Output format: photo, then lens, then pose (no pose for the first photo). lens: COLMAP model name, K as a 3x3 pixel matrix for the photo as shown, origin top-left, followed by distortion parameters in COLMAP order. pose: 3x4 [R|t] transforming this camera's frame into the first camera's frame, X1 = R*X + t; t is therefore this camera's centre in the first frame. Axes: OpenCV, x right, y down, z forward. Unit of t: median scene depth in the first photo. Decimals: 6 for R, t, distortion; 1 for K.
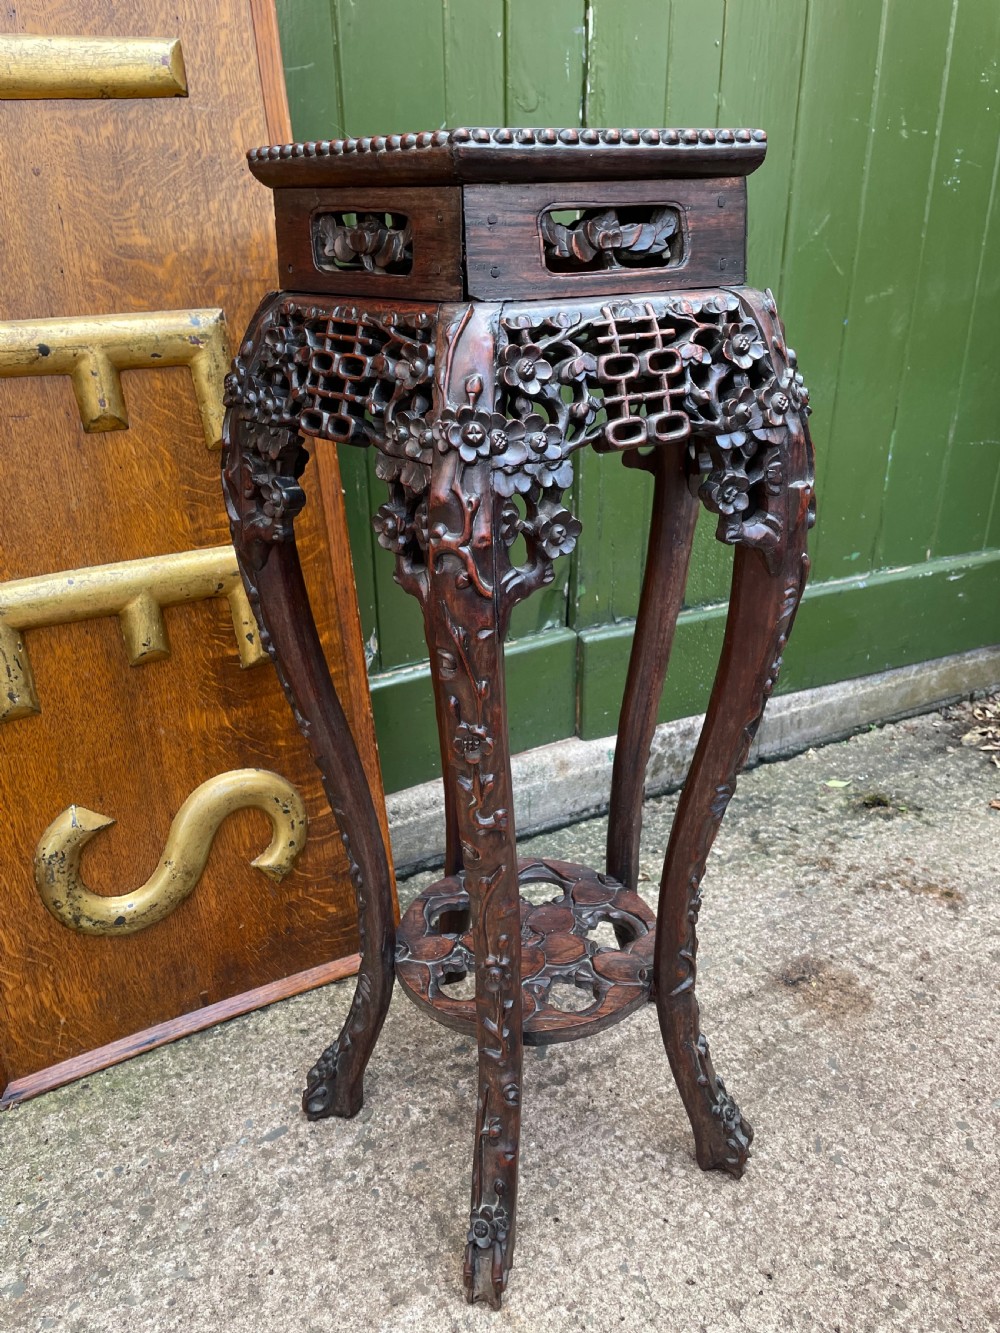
lens RADIAL K [[1012.2, 0, 509.0], [0, 1012.2, 663.0], [0, 0, 1]] dist [0.087321, -0.119246]
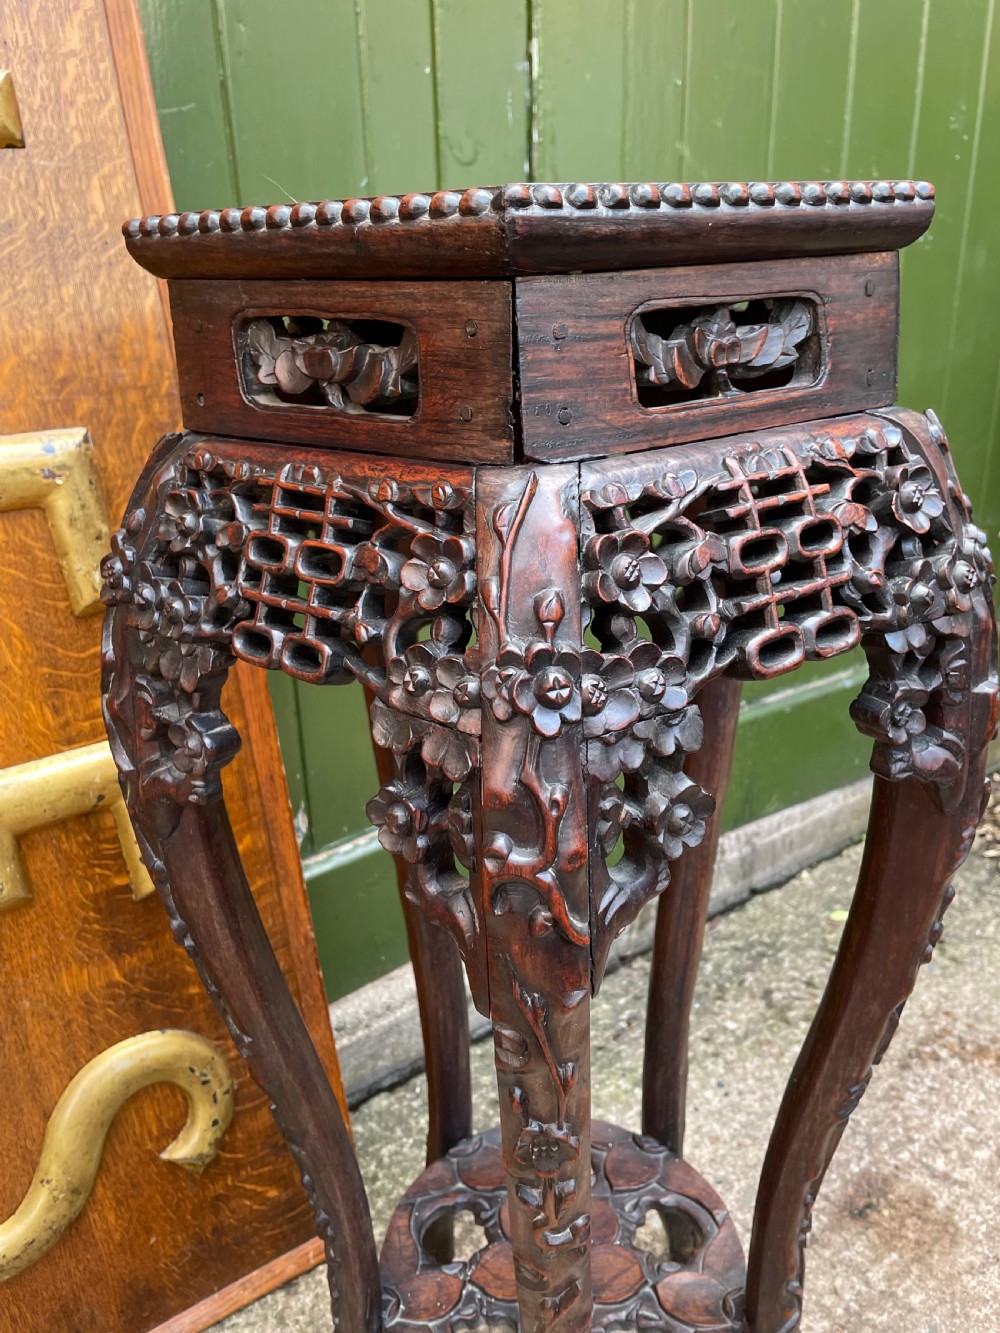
lens RADIAL K [[1020.8, 0, 510.3], [0, 1020.8, 663.6], [0, 0, 1]] dist [0.075947, -0.114240]
pose [[0.991457, -0.063460, 0.113957, -0.073194], [0.068552, 0.996791, -0.041331, -0.125237], [-0.110969, 0.048790, 0.992626, 0.240015]]
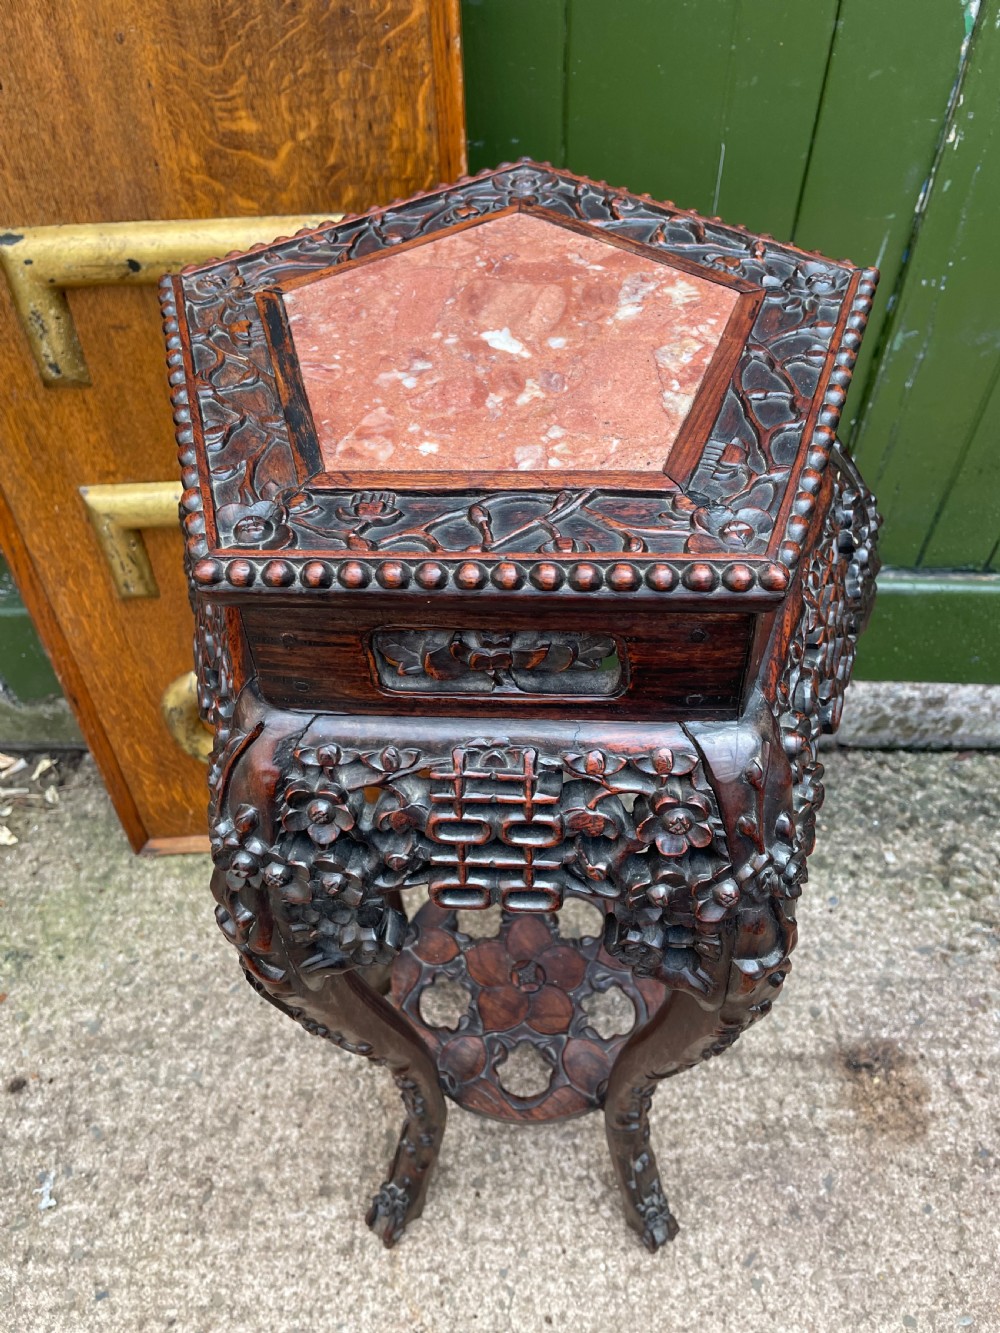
lens RADIAL K [[1018.1, 0, 497.5], [0, 1018.1, 668.7], [0, 0, 1]] dist [0.080109, -0.114521]
pose [[0.872147, 0.369869, -0.320243, 0.194299], [-0.183094, 0.853755, 0.487420, -0.450372], [0.453691, -0.366467, 0.812321, 0.287692]]
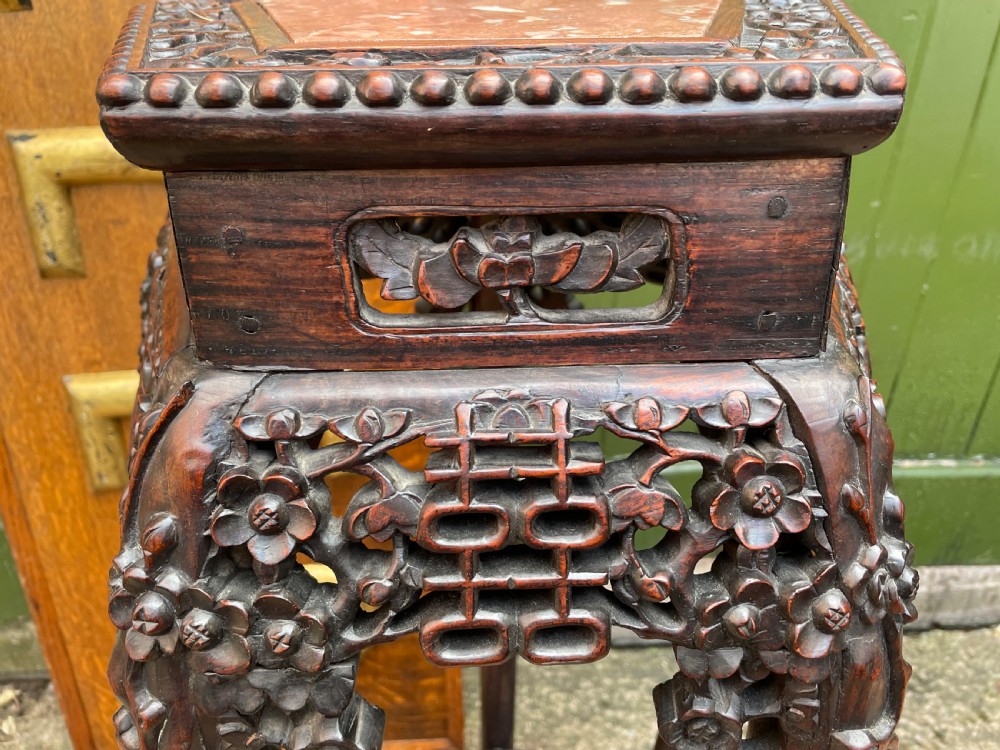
lens RADIAL K [[769.5, 0, 511.9], [0, 769.5, 366.2], [0, 0, 1]] dist [0.073948, -0.113460]
pose [[0.913934, 0.219444, -0.341423, 0.149033], [-0.179996, 0.973123, 0.143640, -0.260851], [0.363768, -0.069822, 0.928869, 0.397784]]
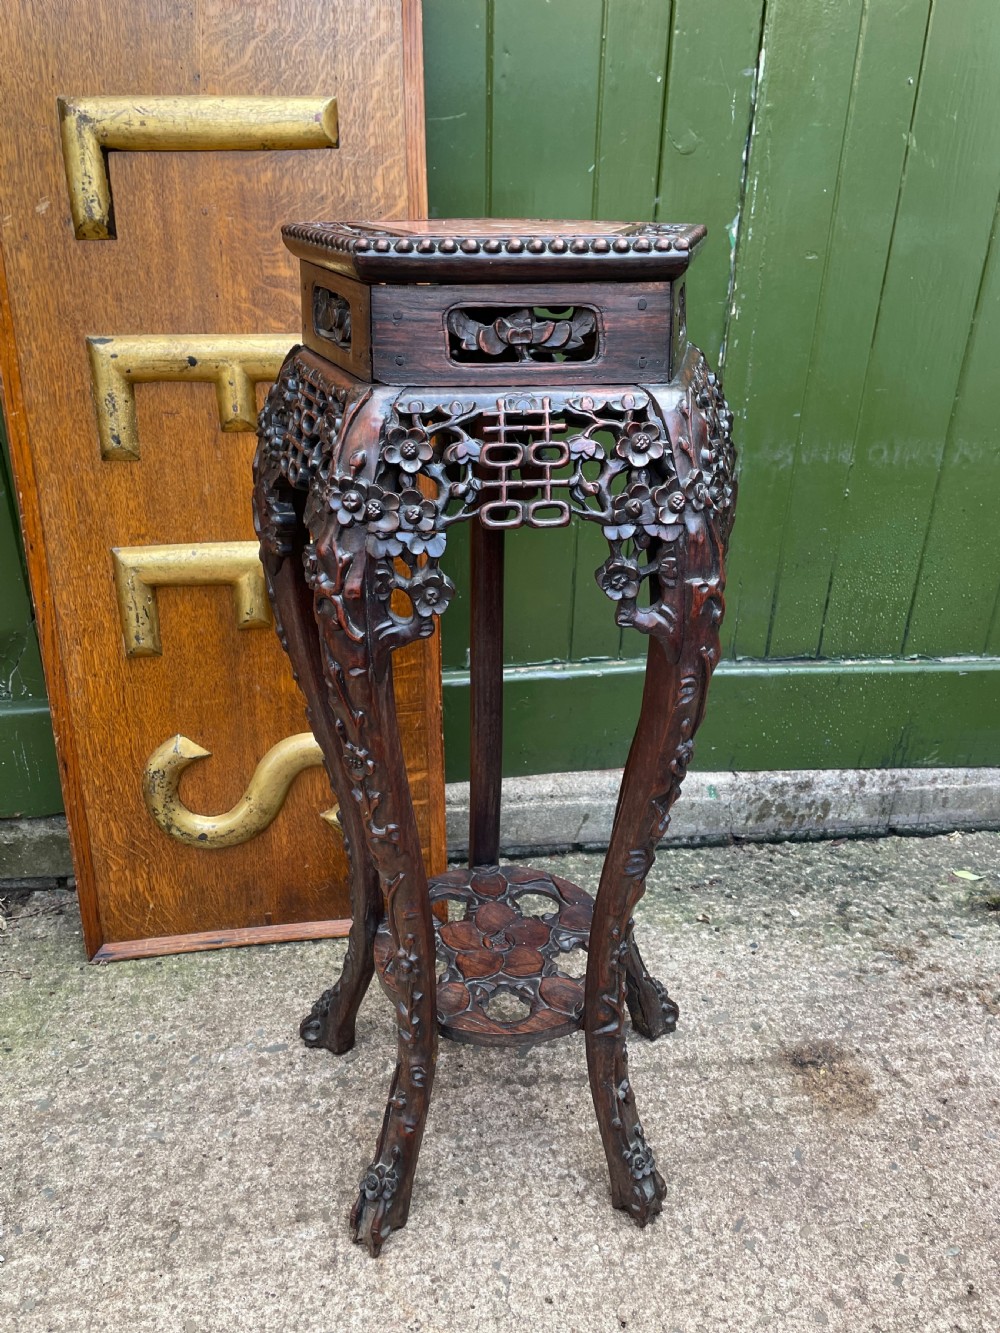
lens RADIAL K [[1010.0, 0, 498.8], [0, 1010.0, 657.7], [0, 0, 1]] dist [0.087214, -0.116701]
pose [[0.930922, 0.181044, -0.317186, 0.296701], [-0.172747, 0.983466, 0.054342, -0.082472], [0.321779, 0.004205, 0.946805, -0.015115]]
